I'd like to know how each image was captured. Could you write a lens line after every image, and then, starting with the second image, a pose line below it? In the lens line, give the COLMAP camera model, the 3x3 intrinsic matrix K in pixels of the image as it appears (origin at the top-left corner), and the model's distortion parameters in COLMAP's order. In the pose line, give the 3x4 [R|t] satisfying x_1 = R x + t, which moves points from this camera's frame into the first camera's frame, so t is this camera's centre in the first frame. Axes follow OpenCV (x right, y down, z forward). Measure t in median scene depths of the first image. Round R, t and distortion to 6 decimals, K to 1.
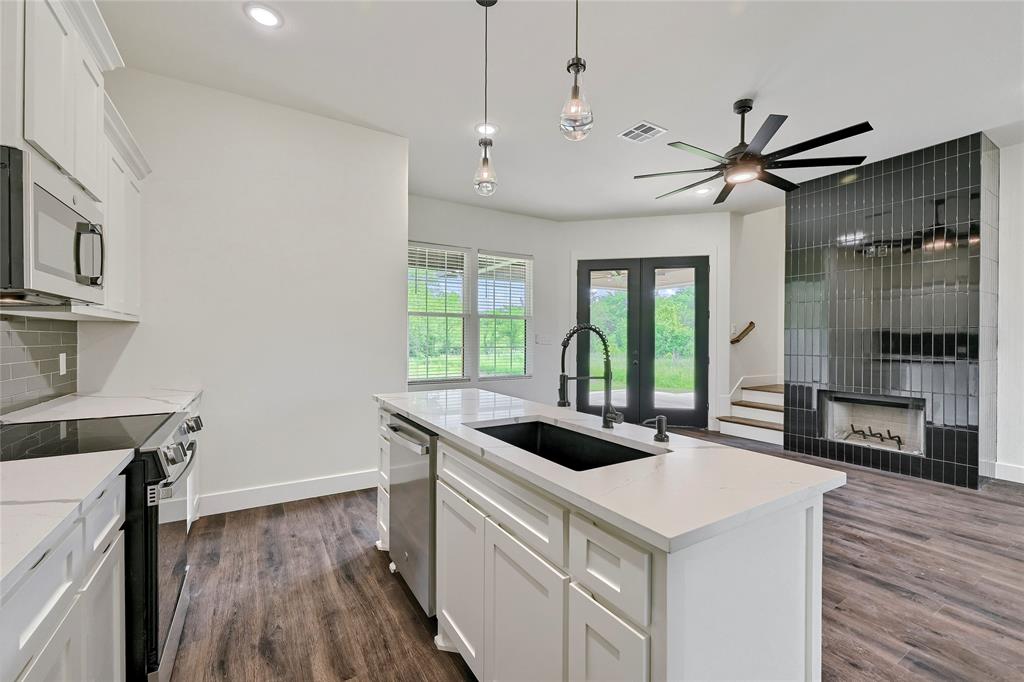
lens RADIAL K [[428.8, 0, 519.0], [0, 428.8, 340.0], [0, 0, 1]] dist [-0.001019, 0.000019]
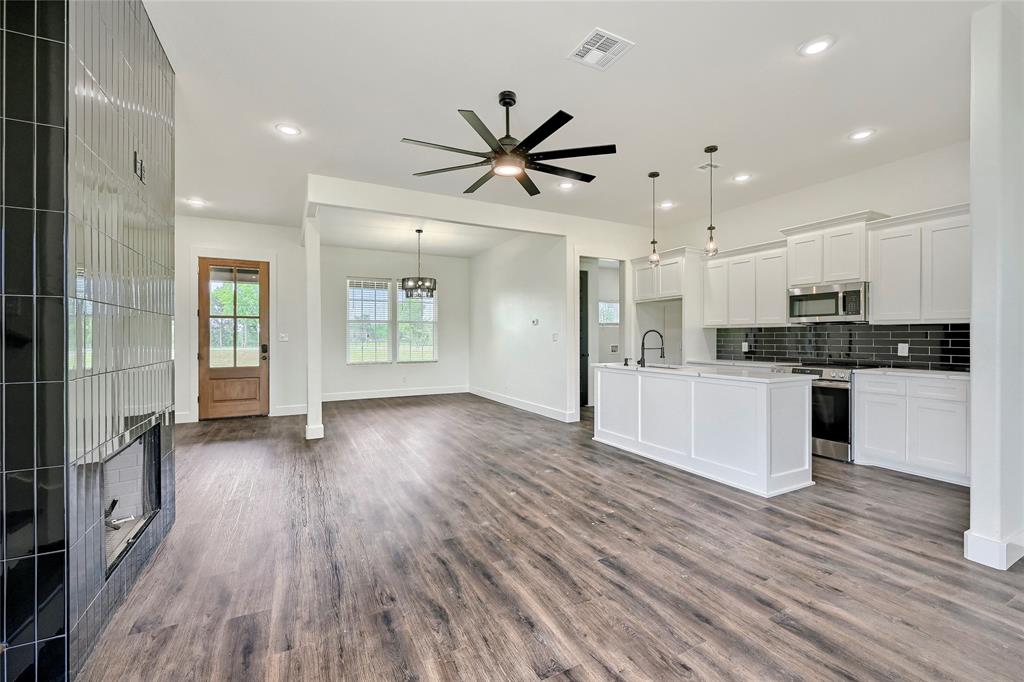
lens RADIAL K [[428.8, 0, 516.9], [0, 428.8, 337.2], [0, 0, 1]] dist [-0.001019, 0.000019]
pose [[-0.997426, -0.002345, 0.071666, 0.297793], [-0.002095, 0.999991, 0.003564, 0.002156], [-0.071673, 0.003405, -0.997422, 1.388162]]
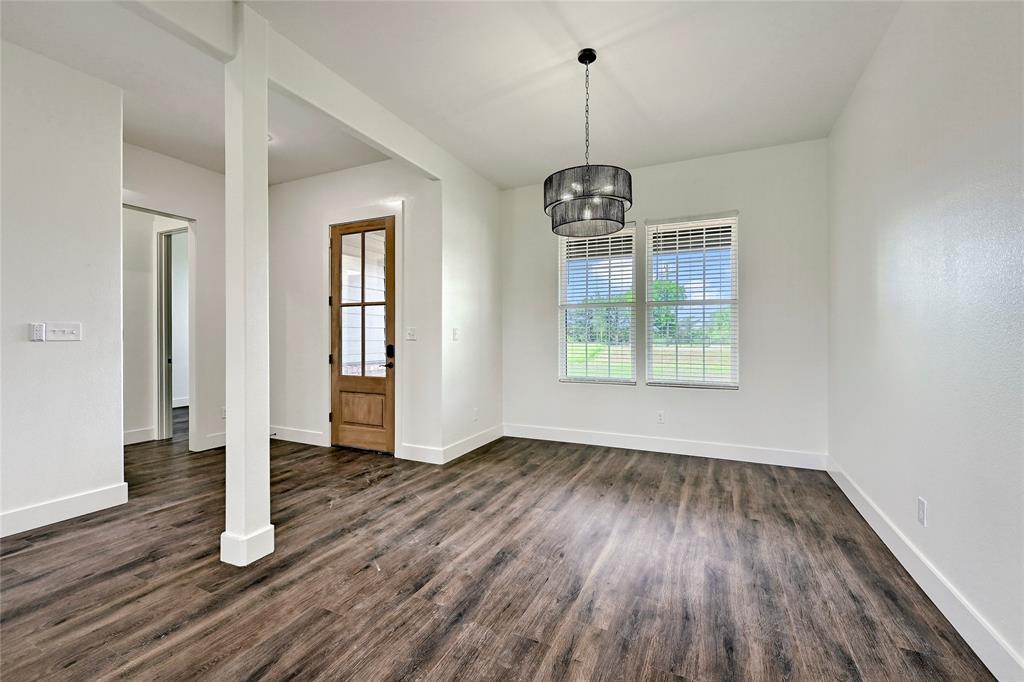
lens RADIAL K [[428.8, 0, 510.9], [0, 428.8, 337.0], [0, 0, 1]] dist [-0.001019, 0.000019]
pose [[-0.545788, -0.004157, 0.837913, 0.322490], [0.000580, 0.999986, 0.005340, 0.012665], [-0.837923, 0.003401, -0.545778, 0.281450]]
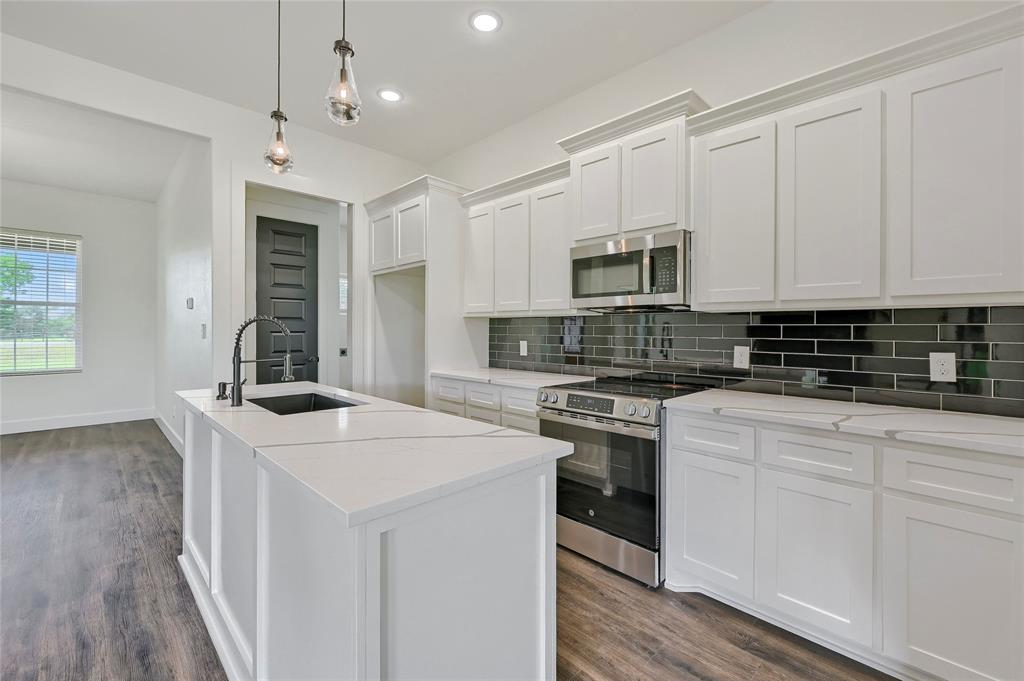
lens RADIAL K [[428.8, 0, 520.4], [0, 428.8, 328.9], [0, 0, 1]] dist [-0.001019, 0.000019]
pose [[-0.972306, -0.005728, -0.233642, -0.094592], [-0.006559, 0.999975, 0.002779, -0.003302], [0.233621, 0.004235, -0.972319, 0.835640]]
